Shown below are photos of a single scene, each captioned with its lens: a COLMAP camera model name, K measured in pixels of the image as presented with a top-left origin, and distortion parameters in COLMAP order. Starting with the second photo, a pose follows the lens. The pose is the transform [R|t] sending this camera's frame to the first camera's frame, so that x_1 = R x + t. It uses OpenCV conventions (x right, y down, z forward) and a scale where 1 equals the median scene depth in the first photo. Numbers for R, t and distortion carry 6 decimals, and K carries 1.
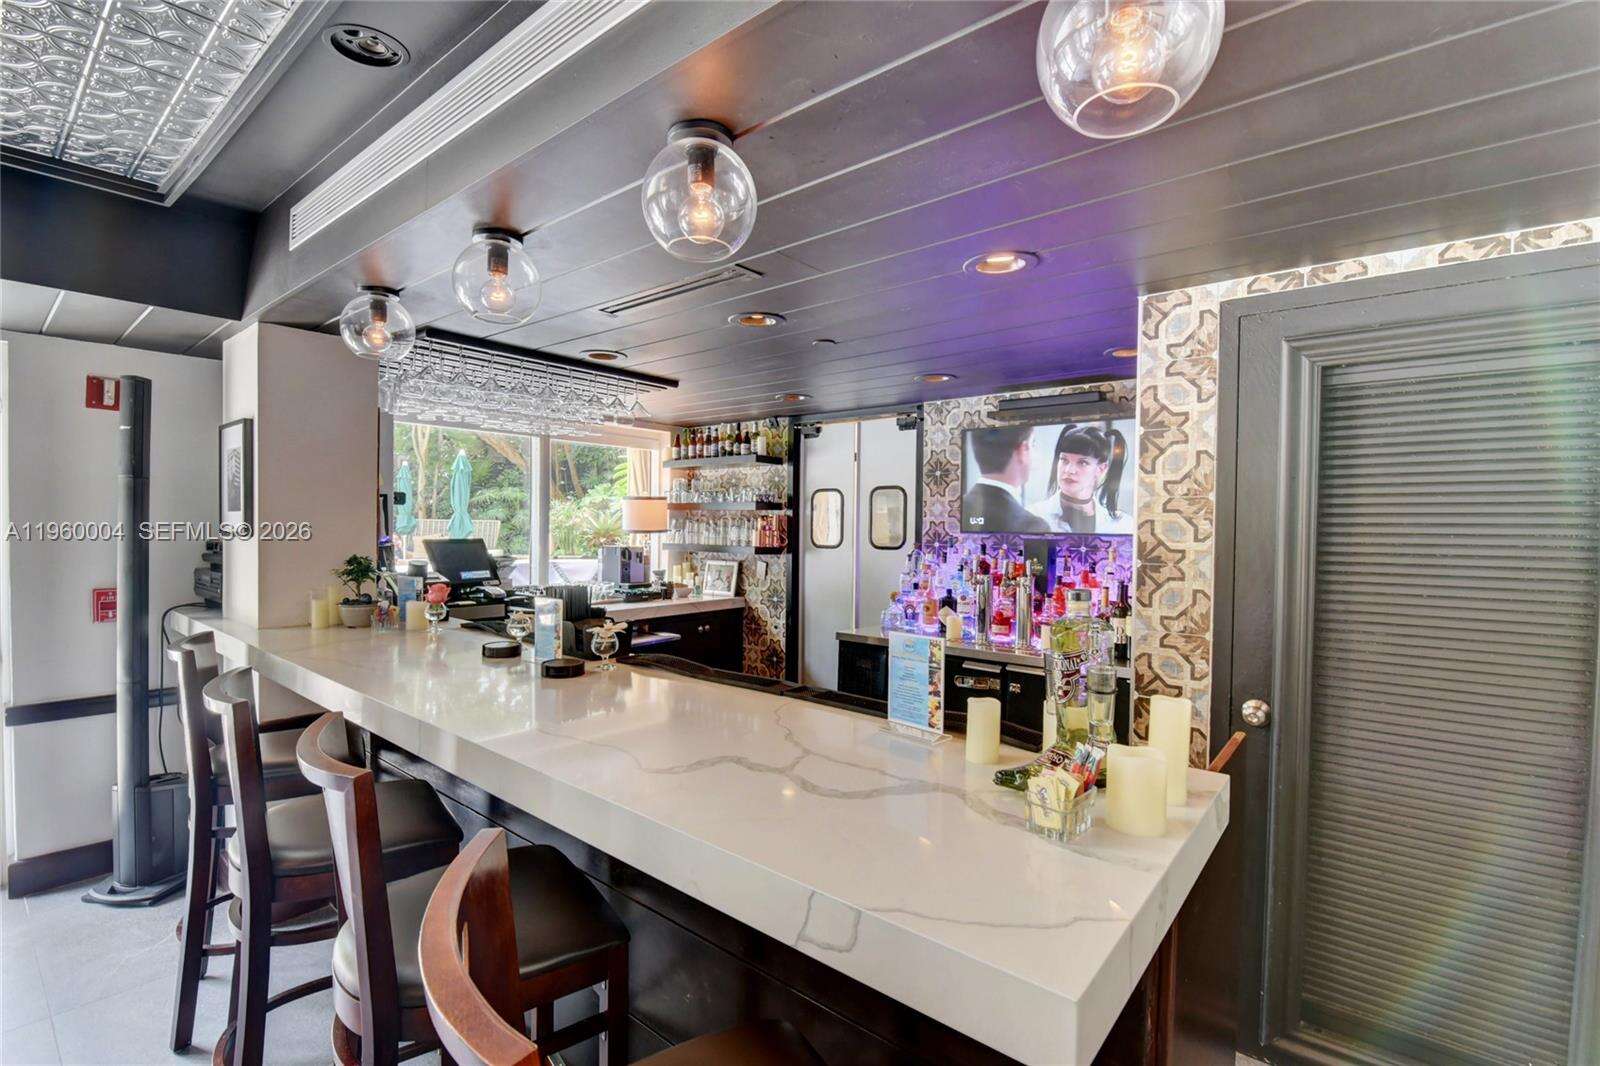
lens RADIAL K [[720.1, 0, 800.0], [0, 720.1, 533.0], [0, 0, 1]] dist [0.000444, 0.000022]
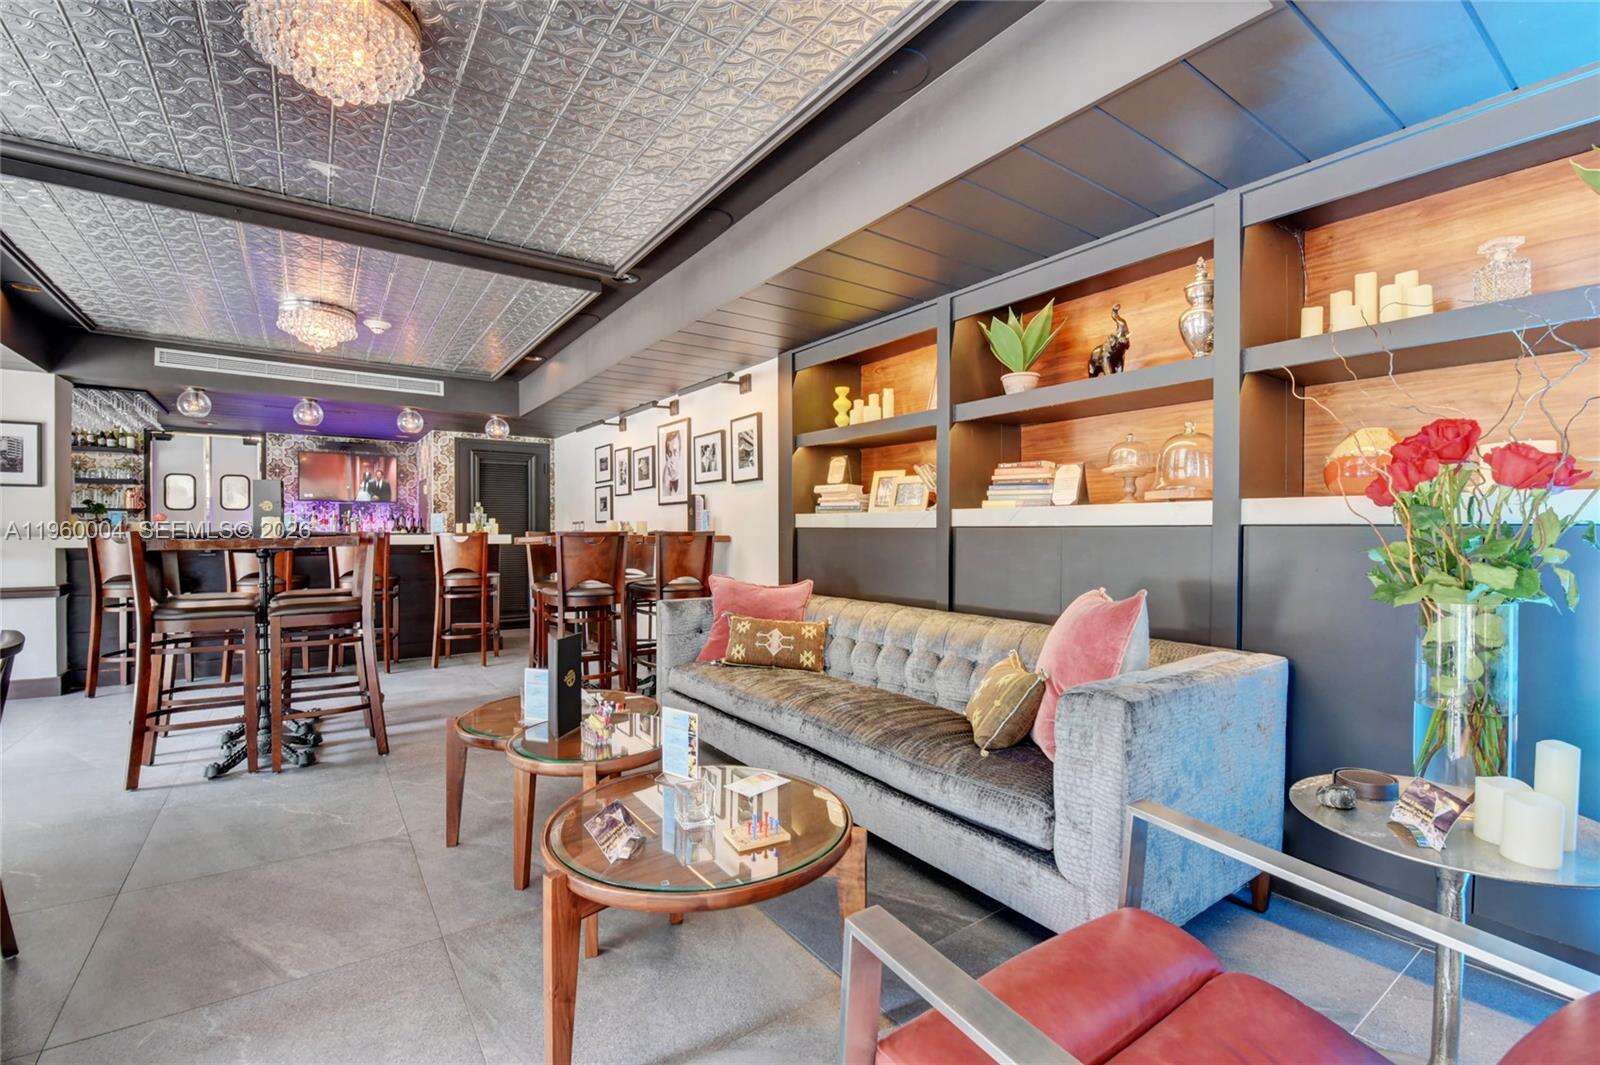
lens RADIAL K [[699.9, 0, 800.0], [0, 699.9, 532.5], [0, 0, 1]] dist [-0.000348, -0.000037]
pose [[0.265520, -0.016291, 0.963968, -1.370319], [0.014438, 0.999812, 0.012920, 0.088313], [-0.963997, 0.010488, 0.265706, -0.948869]]
